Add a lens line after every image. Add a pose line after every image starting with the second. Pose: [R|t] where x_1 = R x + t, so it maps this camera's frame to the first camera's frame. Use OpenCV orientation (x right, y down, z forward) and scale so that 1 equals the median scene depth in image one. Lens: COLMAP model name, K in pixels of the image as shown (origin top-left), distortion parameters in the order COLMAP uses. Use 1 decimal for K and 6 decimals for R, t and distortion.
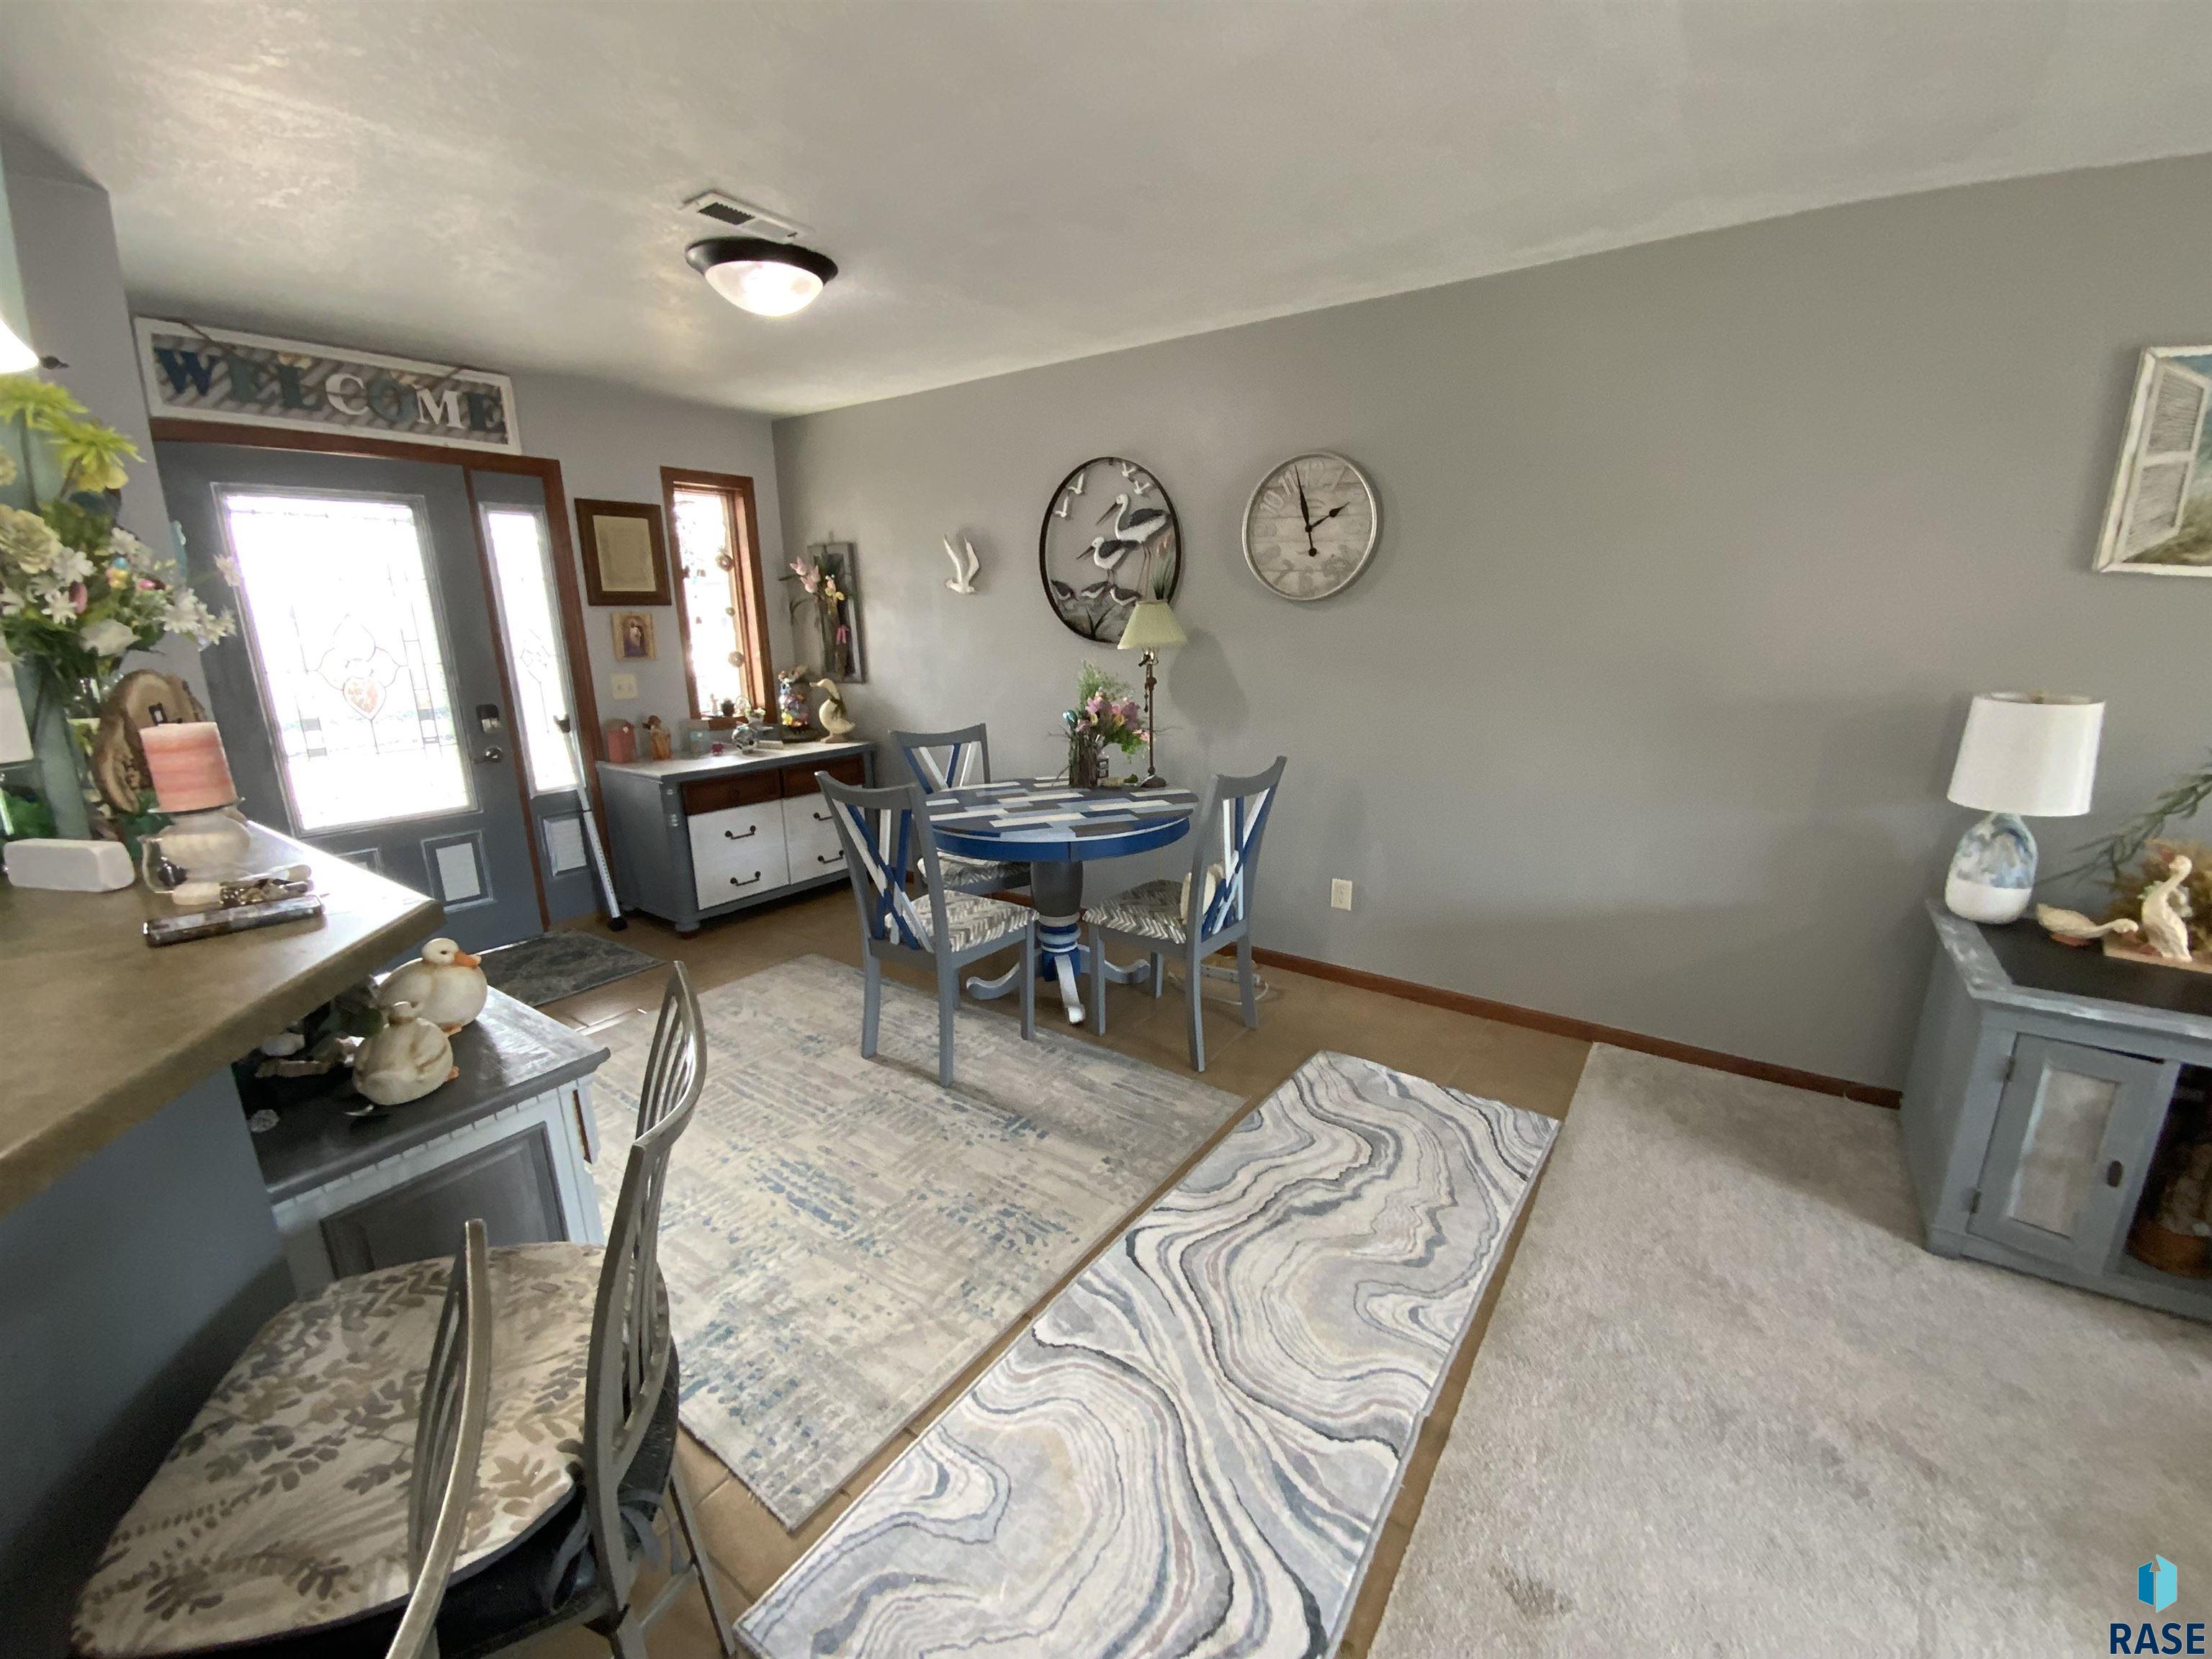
lens RADIAL K [[891.0, 0, 1114.3], [0, 891.0, 831.9], [0, 0, 1]] dist [0.021441, -0.020380]
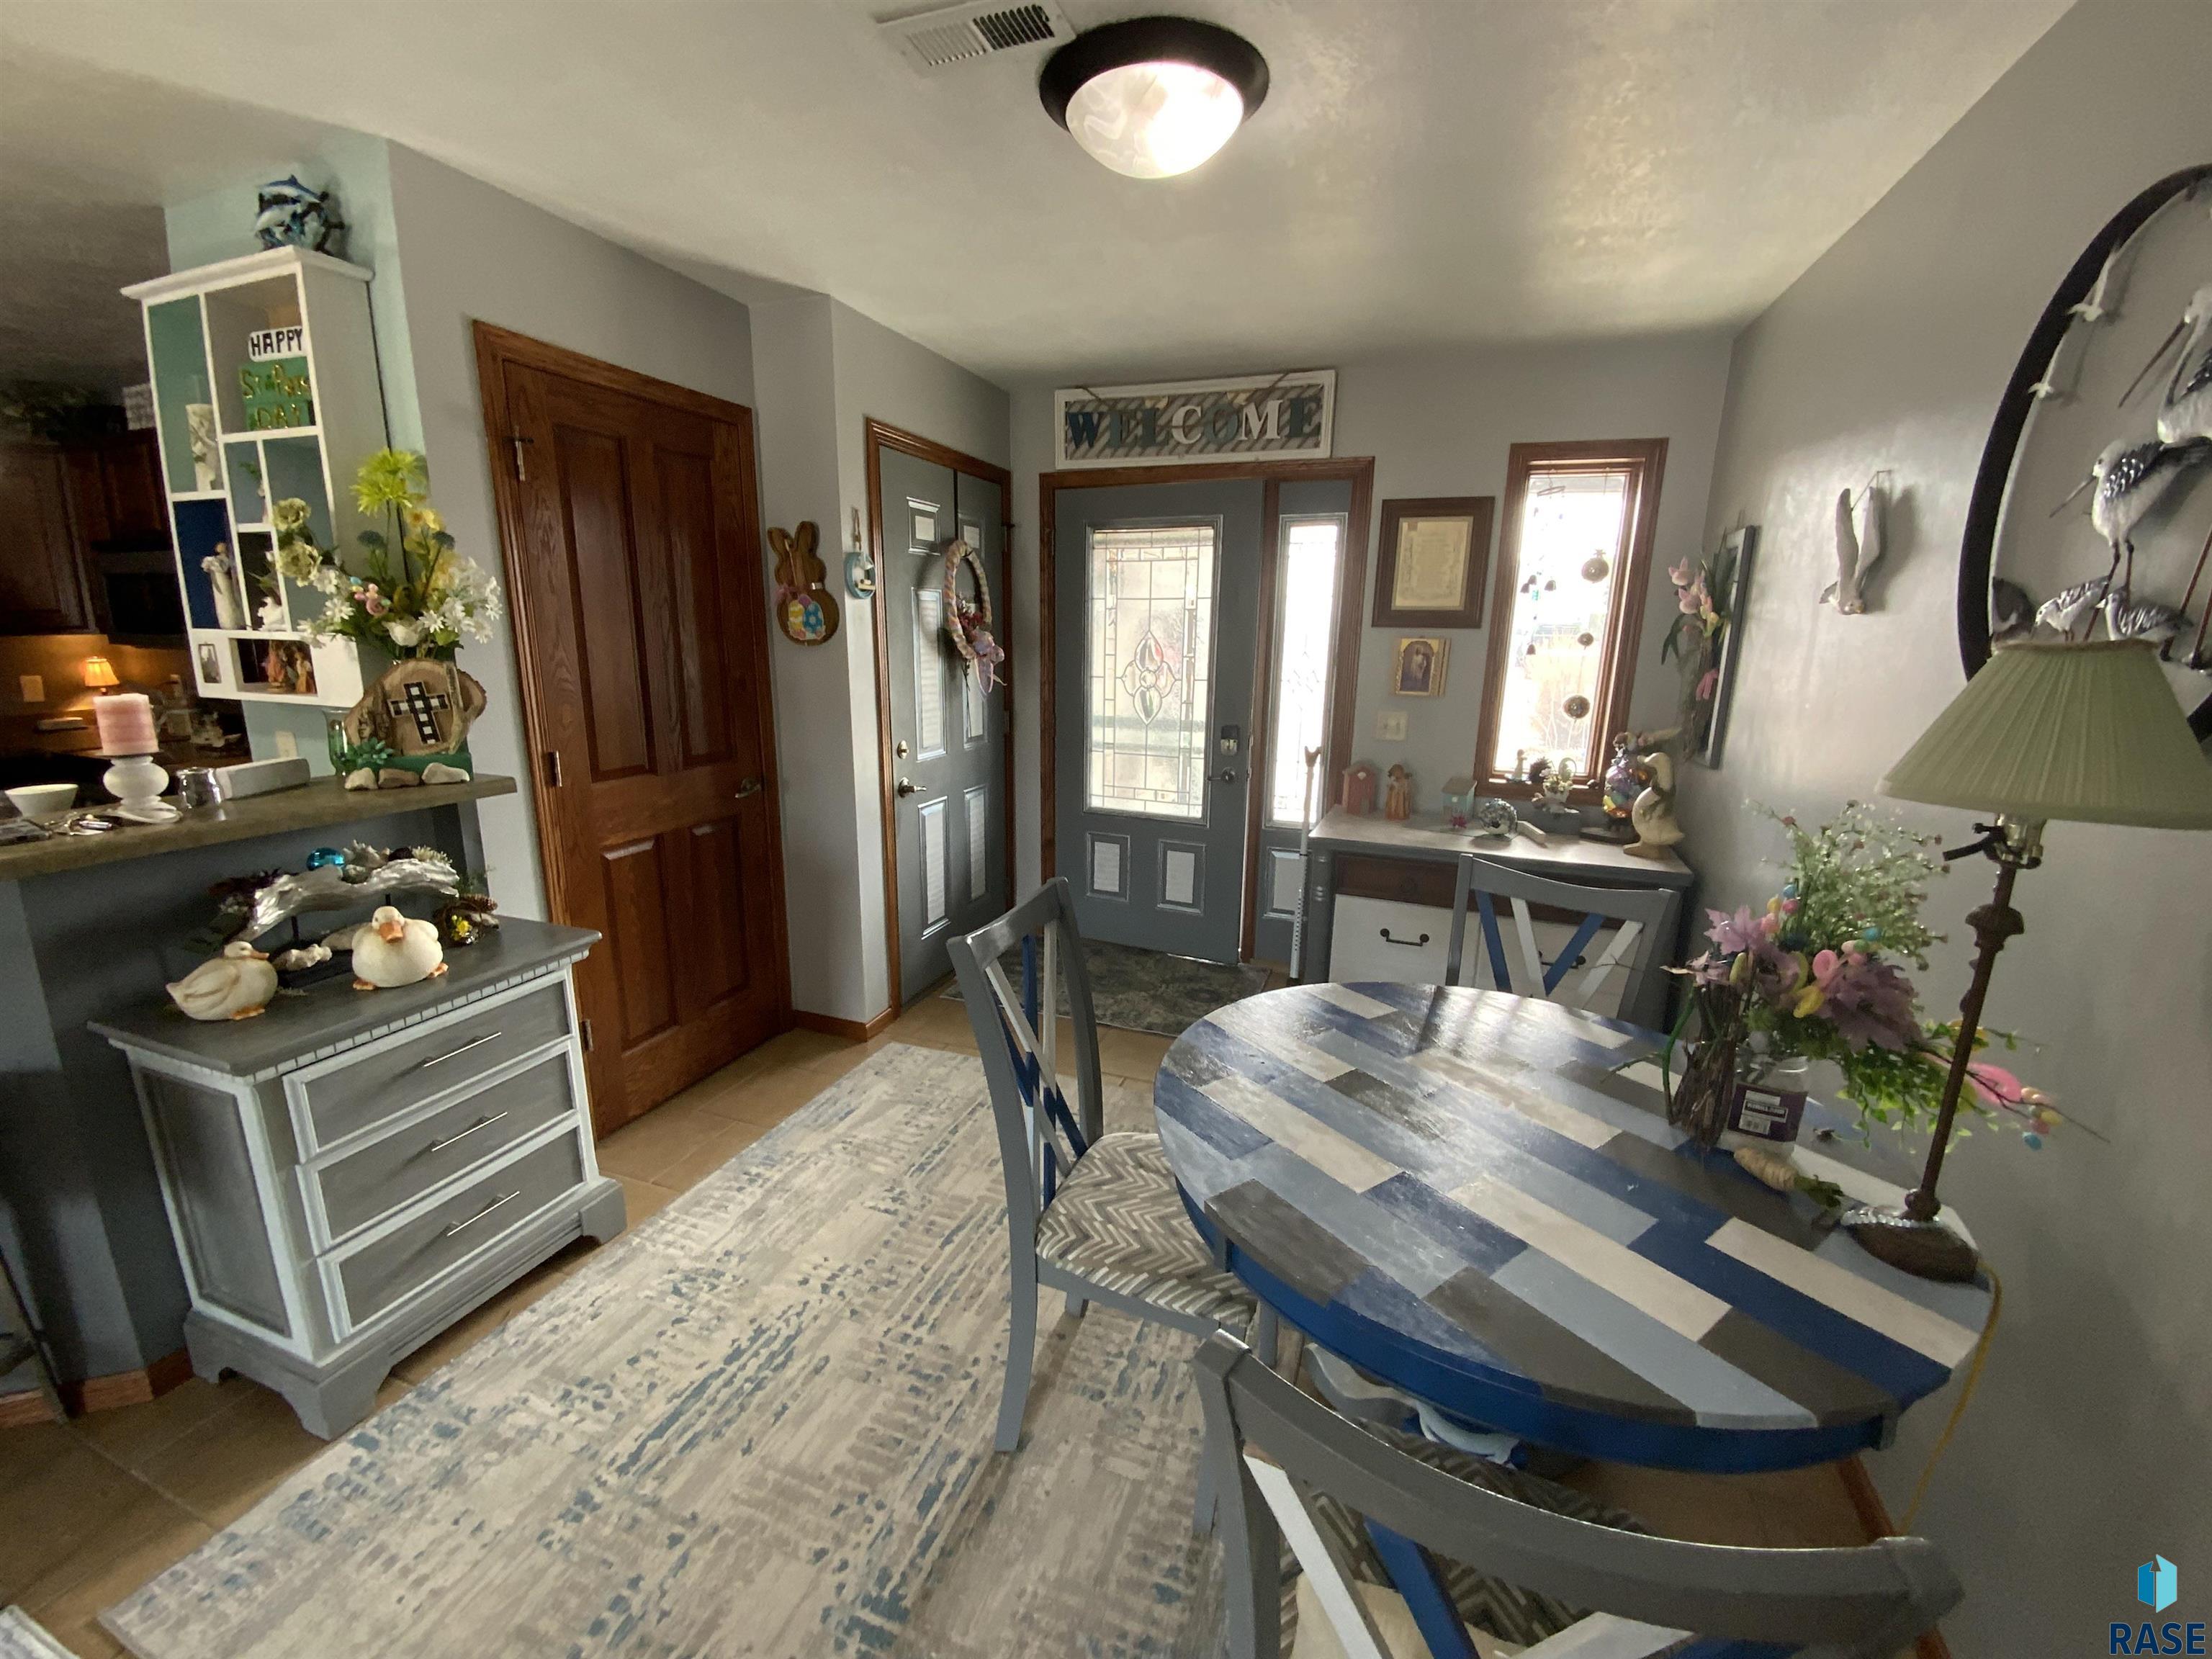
lens RADIAL K [[891.0, 0, 1114.3], [0, 891.0, 831.9], [0, 0, 1]] dist [0.021441, -0.020380]
pose [[0.255055, 0.231900, -0.938706, 0.221237], [-0.257186, 0.952114, 0.165332, -0.165699], [0.932096, 0.199253, 0.302483, 0.635316]]
